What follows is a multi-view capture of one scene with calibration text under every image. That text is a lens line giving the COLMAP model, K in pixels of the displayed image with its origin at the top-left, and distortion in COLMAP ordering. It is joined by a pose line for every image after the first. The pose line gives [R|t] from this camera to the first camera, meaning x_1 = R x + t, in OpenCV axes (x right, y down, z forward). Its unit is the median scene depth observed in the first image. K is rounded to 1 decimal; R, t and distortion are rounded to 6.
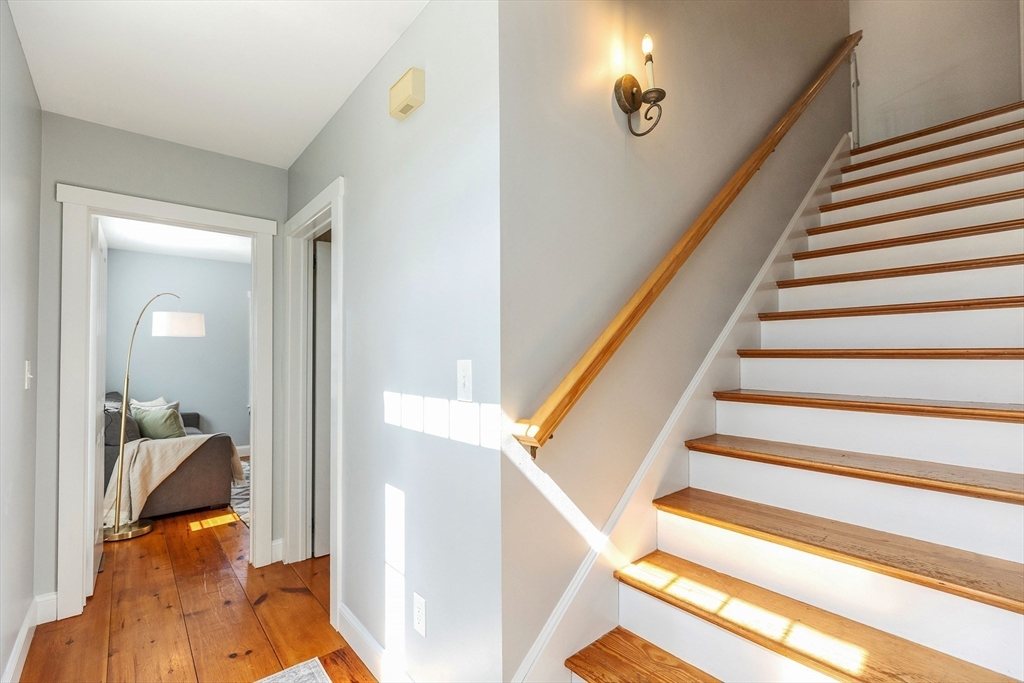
lens RADIAL K [[465.3, 0, 512.4], [0, 465.3, 342.7], [0, 0, 1]] dist [0.003306, 0.000998]
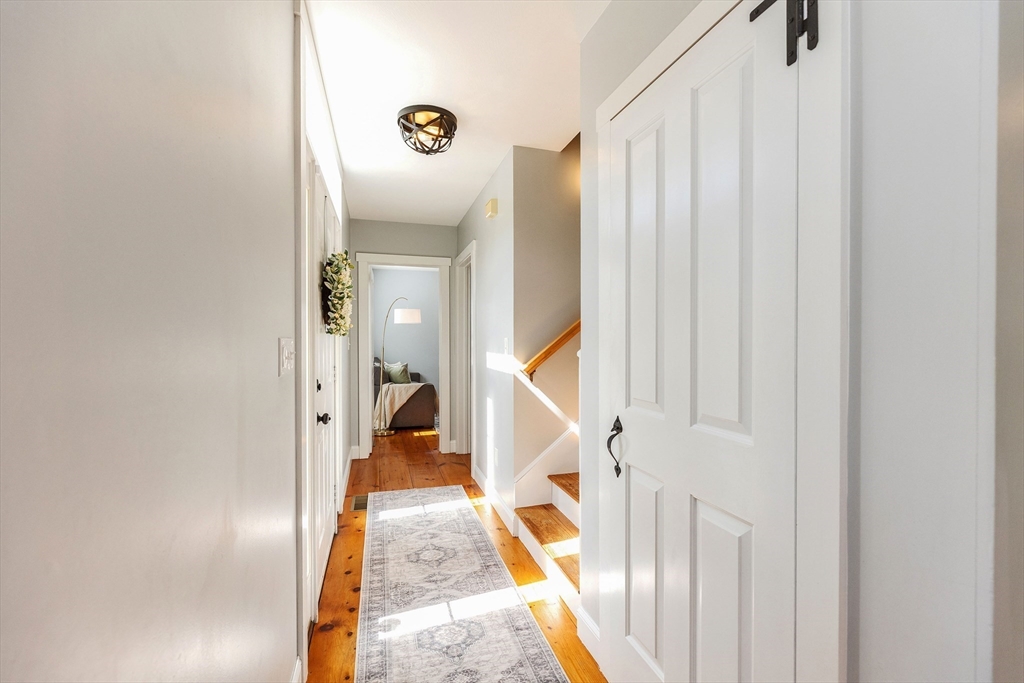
lens RADIAL K [[465.3, 0, 512.4], [0, 465.3, 342.7], [0, 0, 1]] dist [0.003306, 0.000998]
pose [[0.915809, 0.010494, -0.401477, 0.350938], [0.003777, 0.999389, 0.034737, -0.004392], [0.401597, -0.033328, 0.915210, -0.440726]]
